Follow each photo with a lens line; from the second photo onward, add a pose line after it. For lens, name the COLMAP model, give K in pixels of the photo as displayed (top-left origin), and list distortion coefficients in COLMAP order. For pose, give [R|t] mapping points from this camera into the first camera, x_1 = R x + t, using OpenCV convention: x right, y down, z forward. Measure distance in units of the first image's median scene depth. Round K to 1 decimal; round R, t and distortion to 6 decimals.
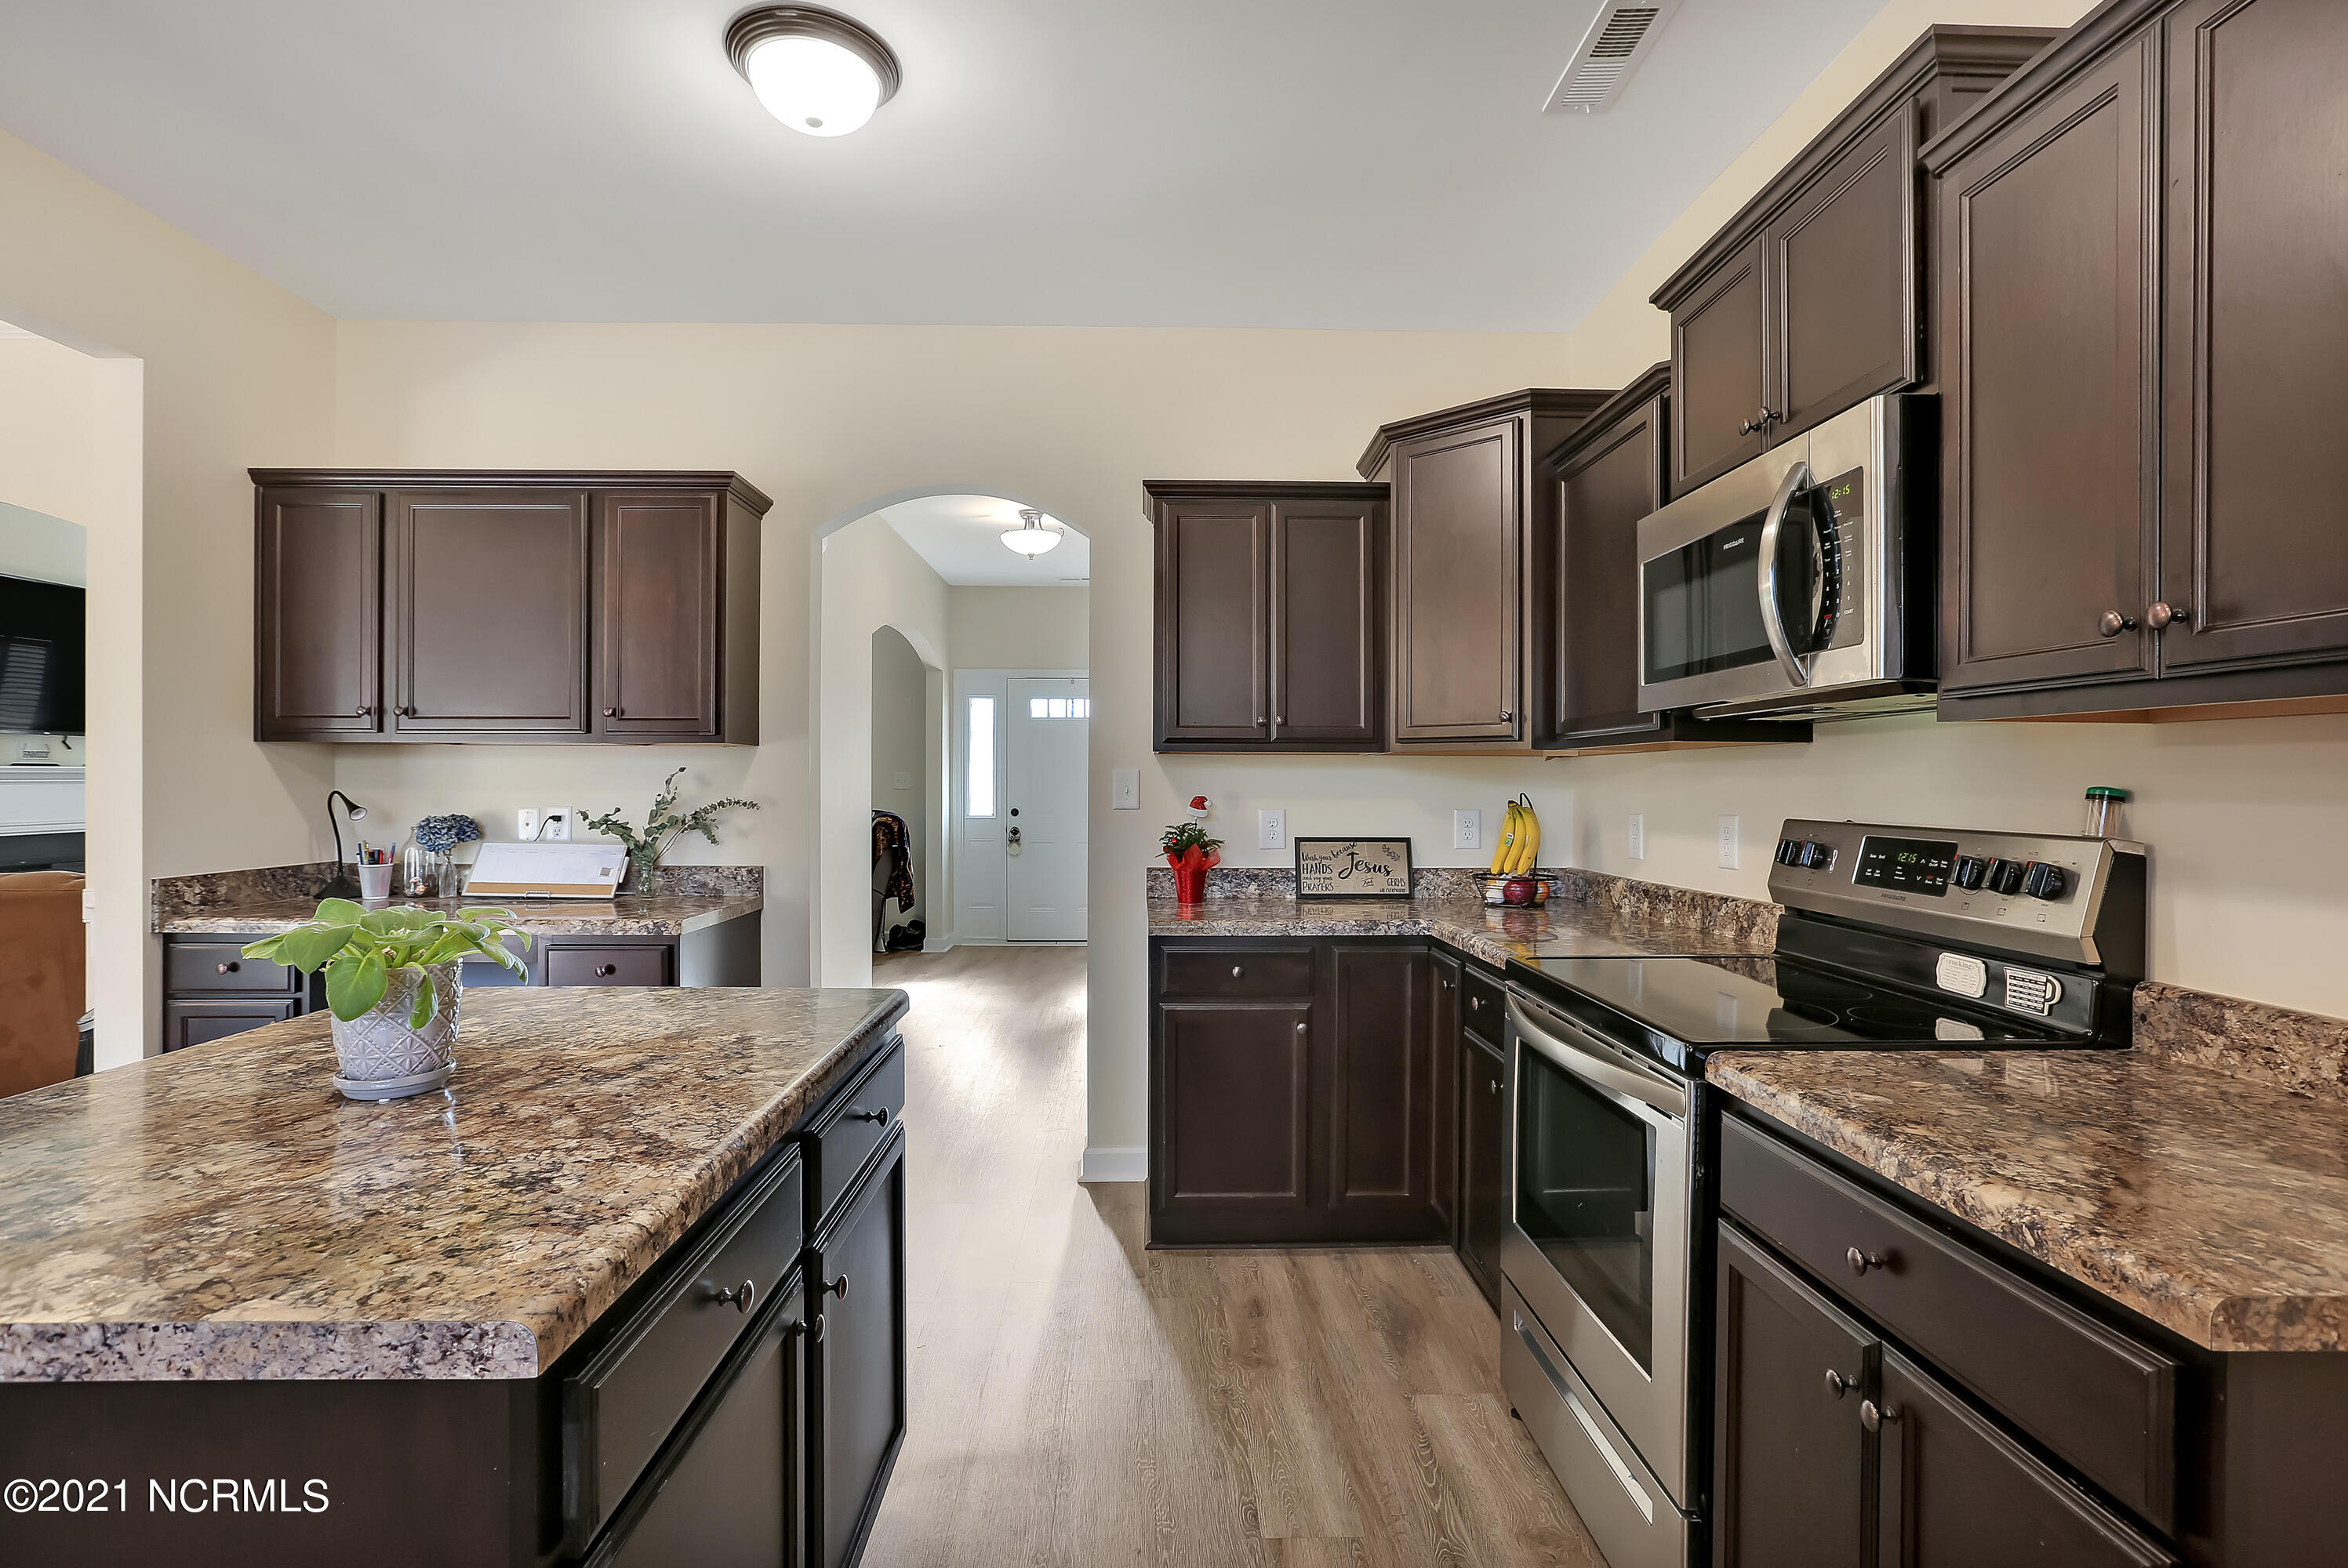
lens RADIAL K [[1091.4, 0, 1165.7], [0, 1091.4, 787.0], [0, 0, 1]] dist [-0.041394, 0.016984]
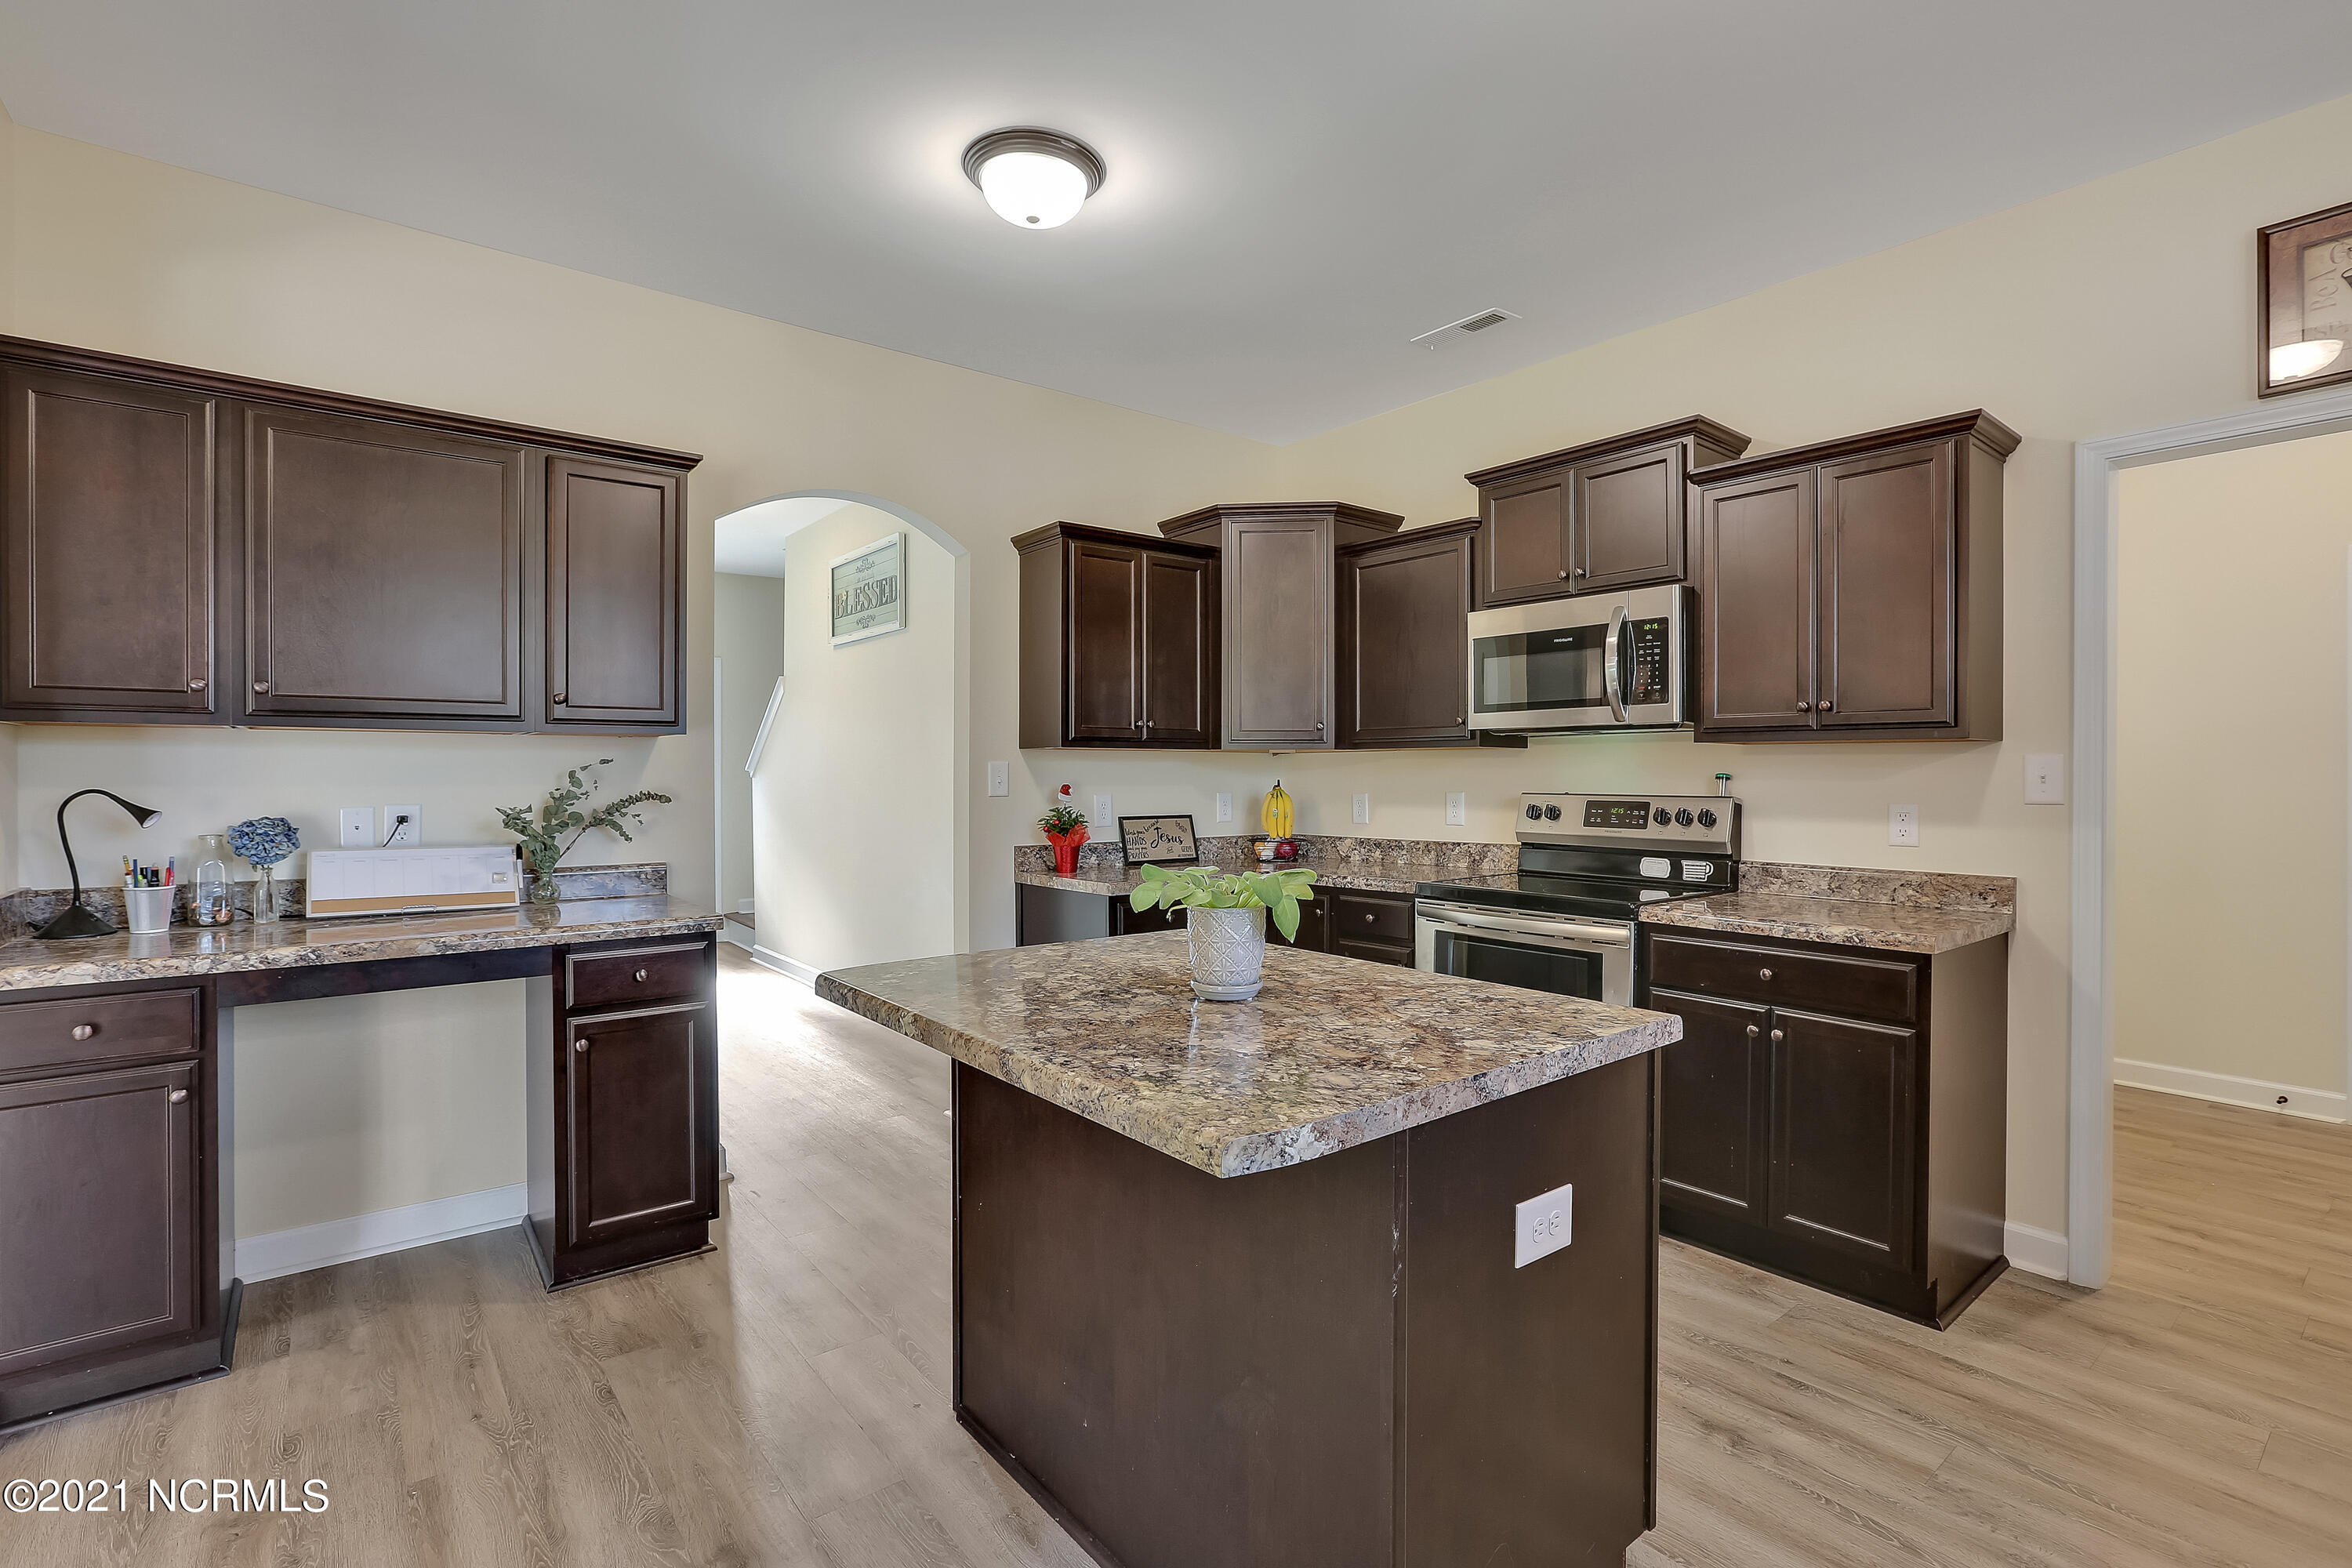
lens RADIAL K [[1093.4, 0, 1184.9], [0, 1093.4, 779.5], [0, 0, 1]] dist [-0.041394, 0.016984]
pose [[0.794859, -0.008475, 0.606734, -0.627992], [0.006180, 0.999964, 0.005872, -0.003135], [-0.606762, -0.000918, 0.794883, -0.039972]]
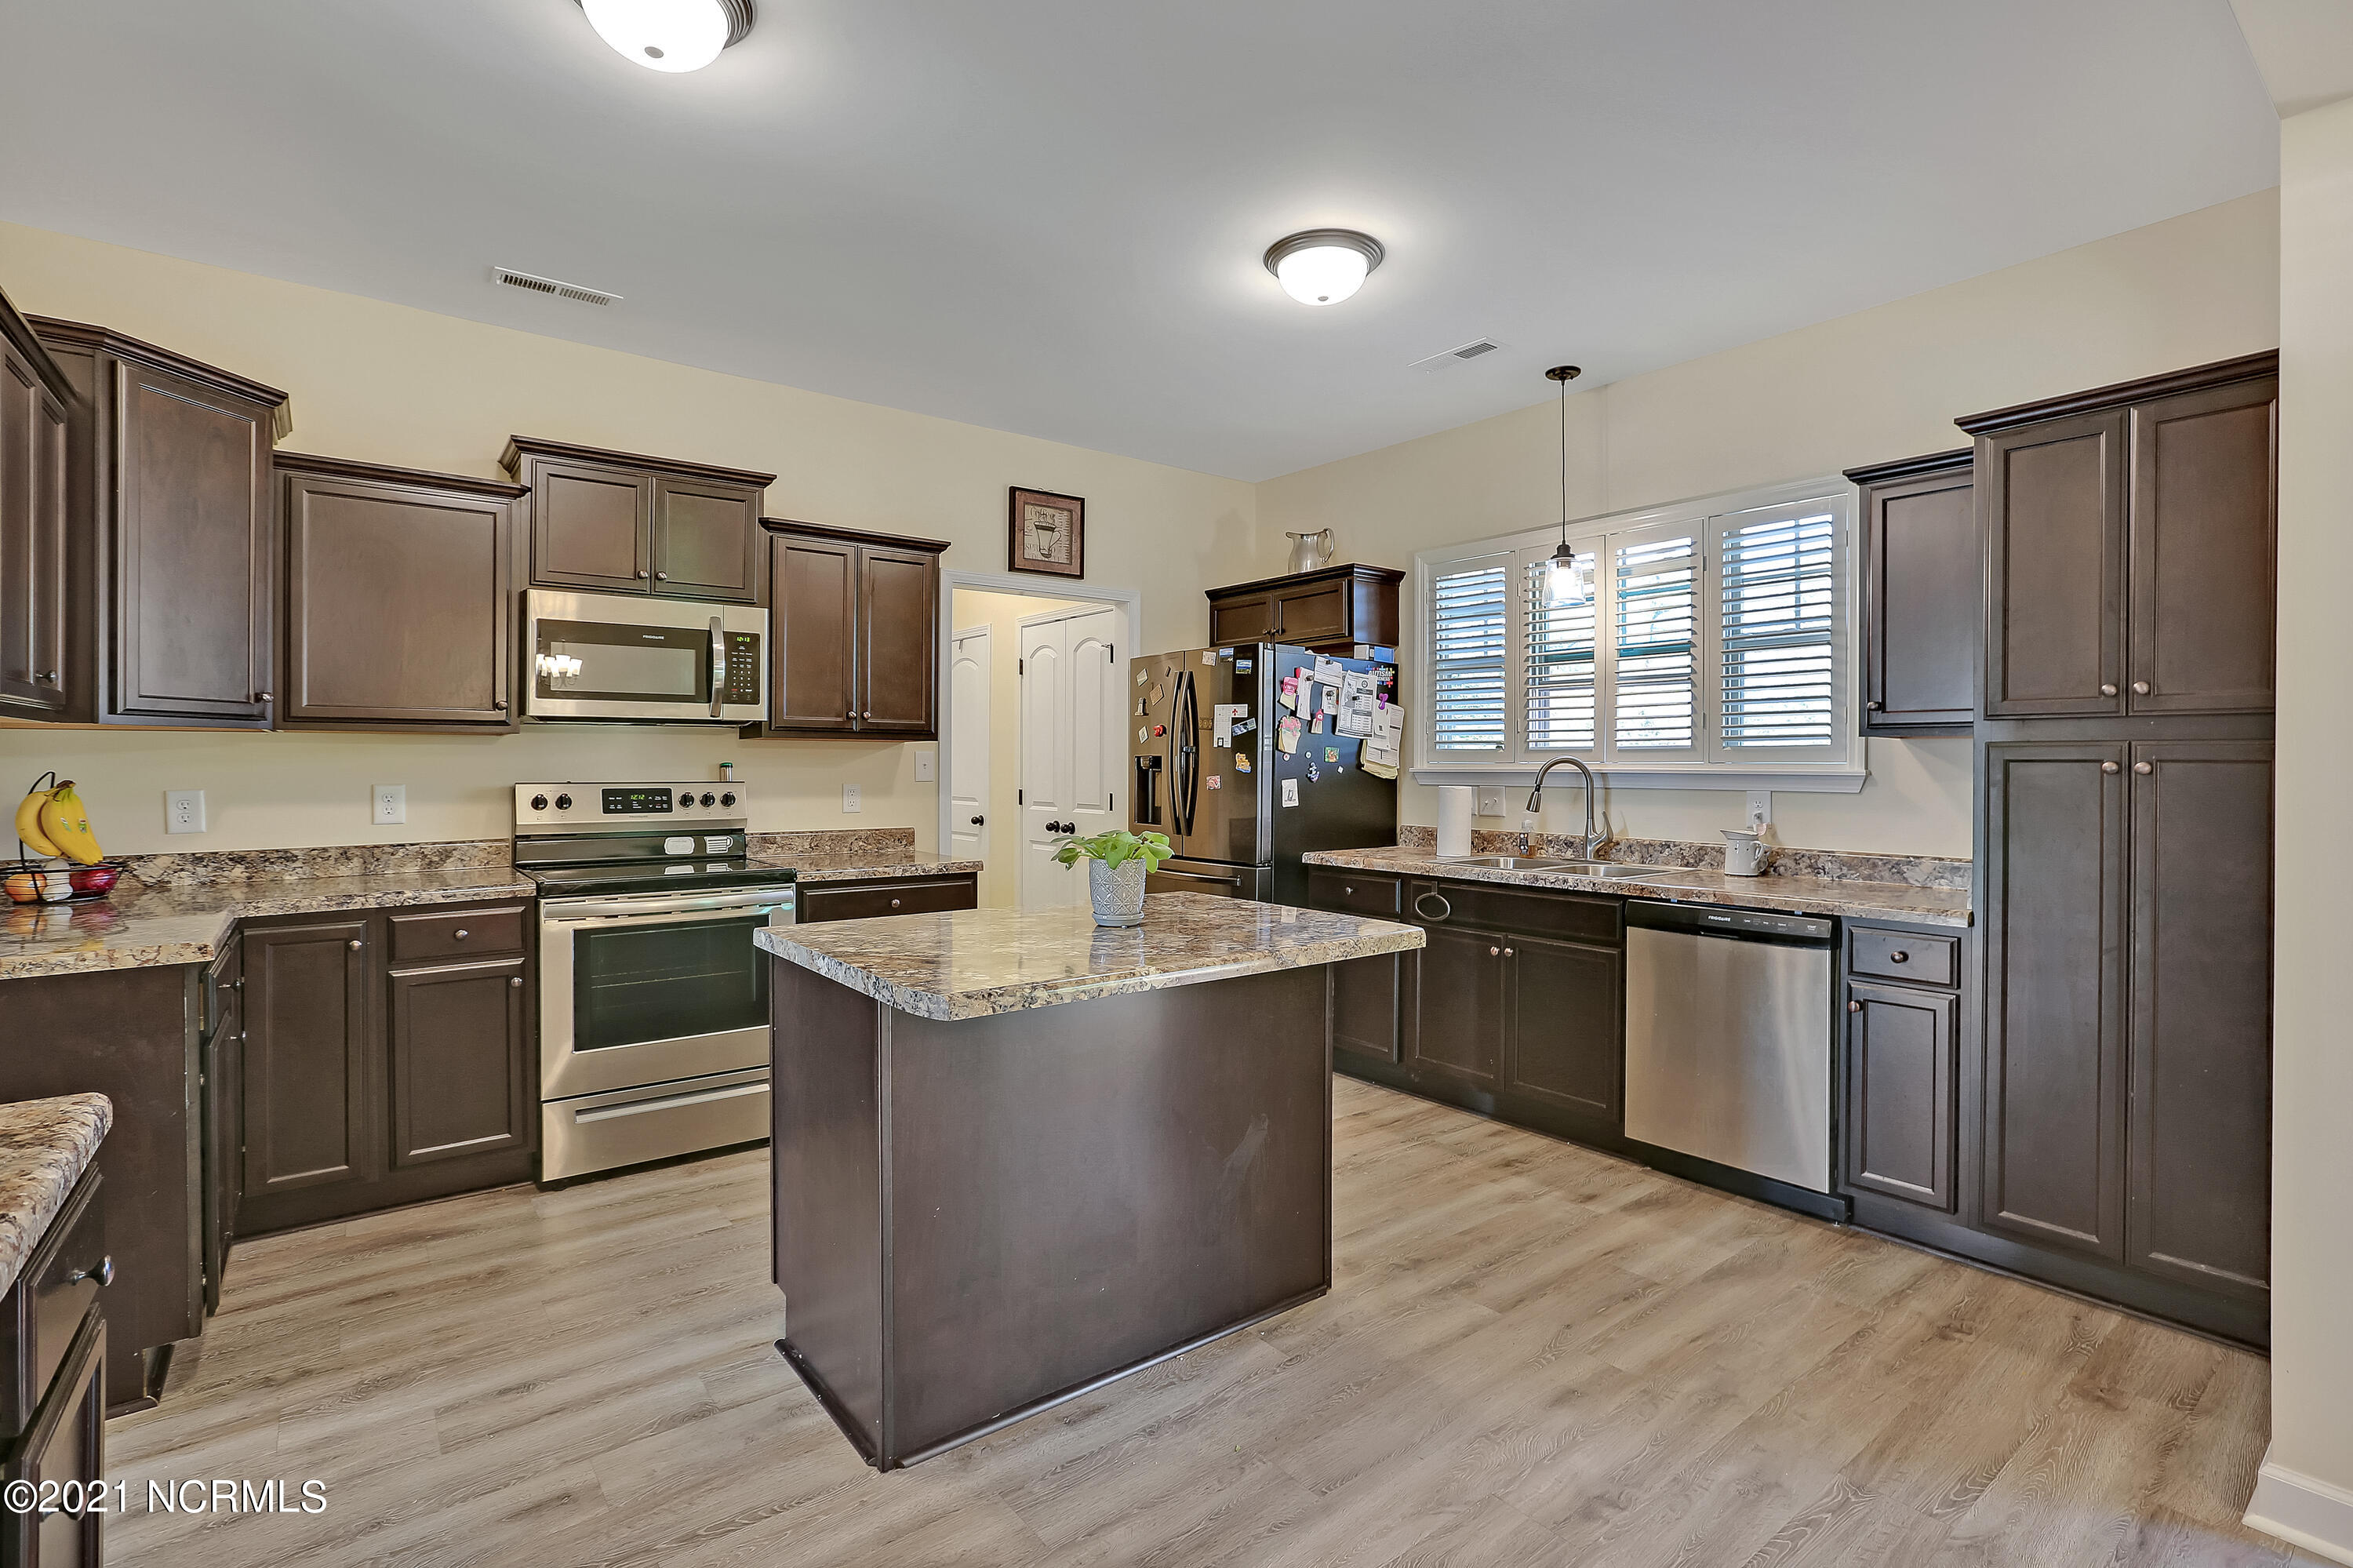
lens RADIAL K [[1093.9, 0, 1196.4], [0, 1093.9, 762.7], [0, 0, 1]] dist [-0.041394, 0.016984]
pose [[-0.608649, -0.007360, 0.793405, -0.919948], [-0.002839, 0.999971, 0.007098, -0.009863], [-0.793434, 0.002068, -0.608652, 0.810973]]
